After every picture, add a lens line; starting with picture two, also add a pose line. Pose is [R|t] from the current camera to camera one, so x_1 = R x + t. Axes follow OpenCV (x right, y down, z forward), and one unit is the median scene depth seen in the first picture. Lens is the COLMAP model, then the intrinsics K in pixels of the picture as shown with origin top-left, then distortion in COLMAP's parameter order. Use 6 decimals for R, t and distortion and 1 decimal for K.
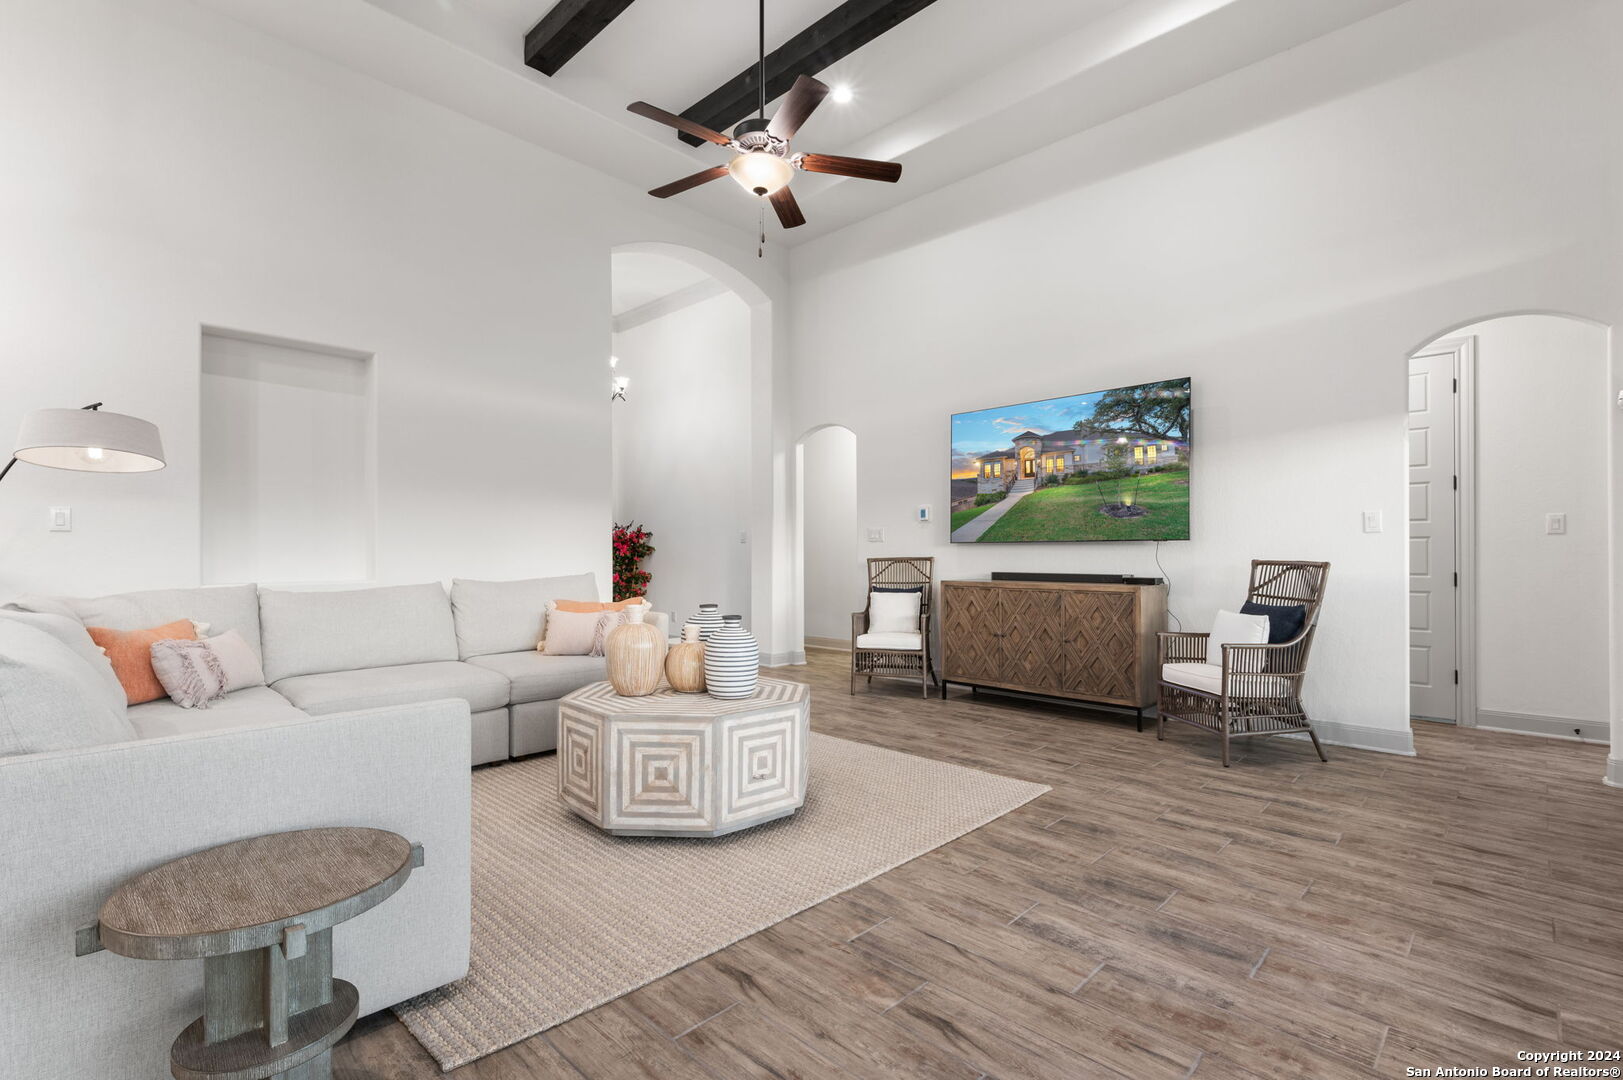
lens RADIAL K [[744.2, 0, 810.5], [0, 744.2, 547.8], [0, 0, 1]] dist [0.003930, 0.000059]
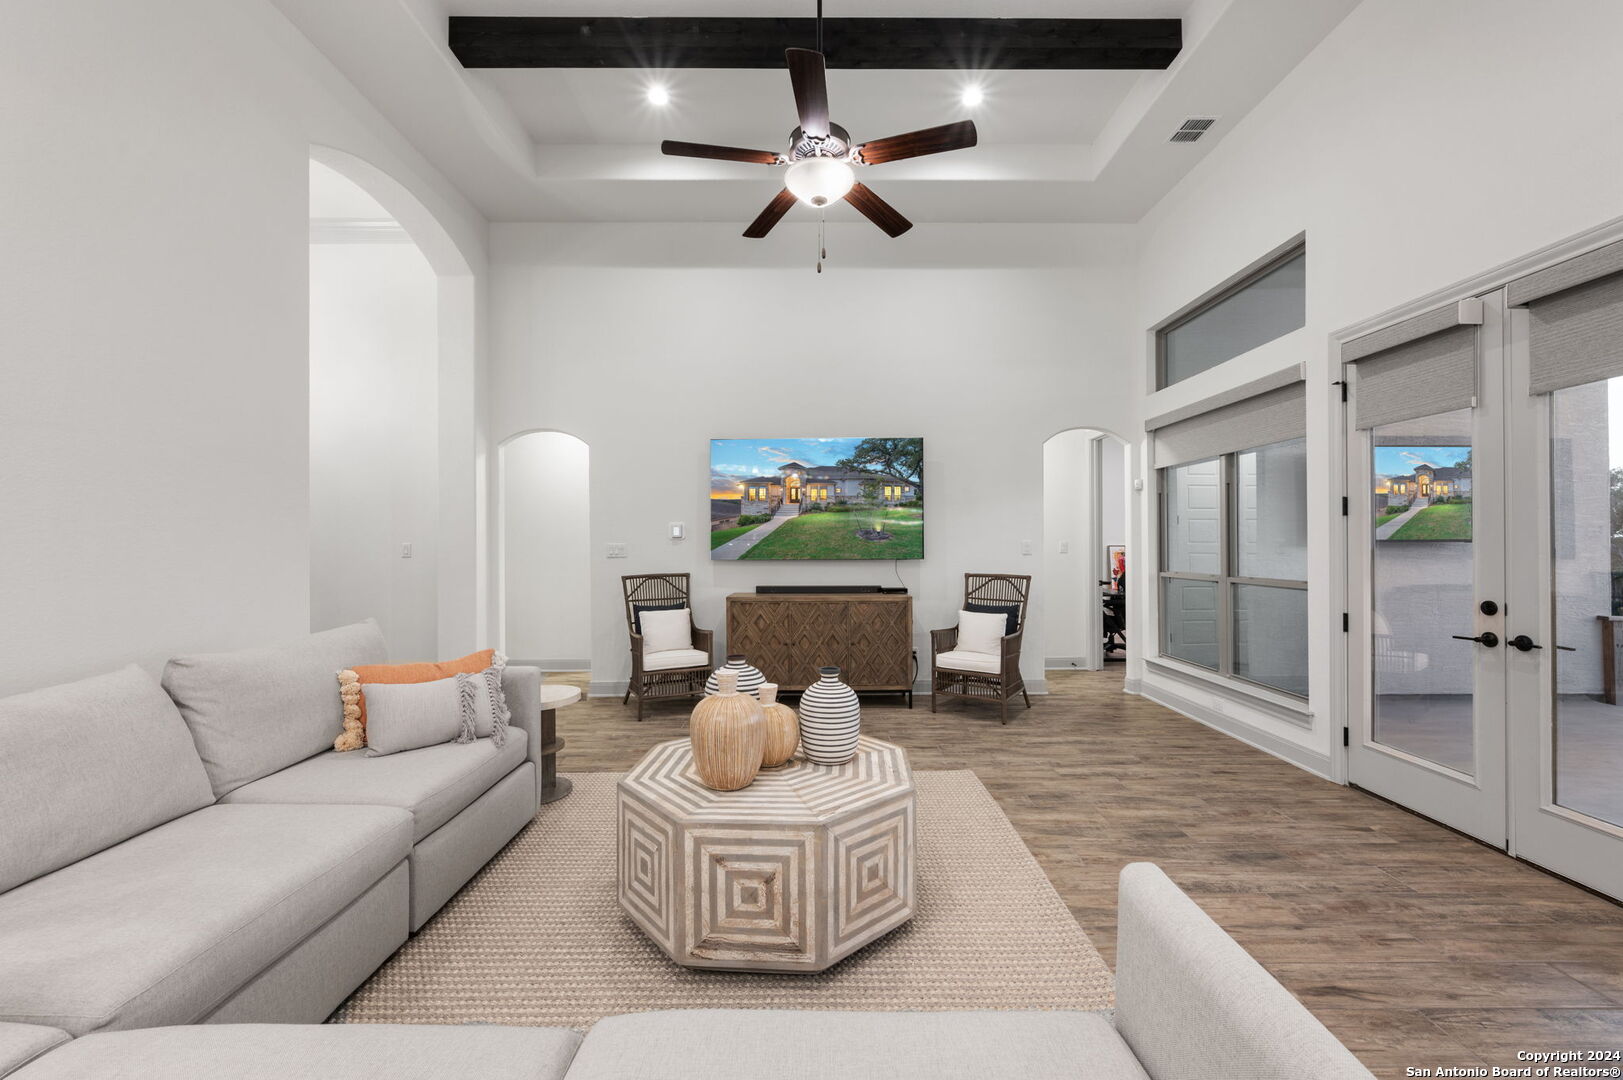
lens RADIAL K [[646.6, 0, 811.5], [0, 646.6, 540.0], [0, 0, 1]] dist [0.007201, 0.000320]
pose [[0.709635, 0.002136, 0.704567, -0.441110], [-0.002436, 0.999997, -0.000578, -0.041672], [-0.704566, -0.001306, 0.709638, 0.304531]]
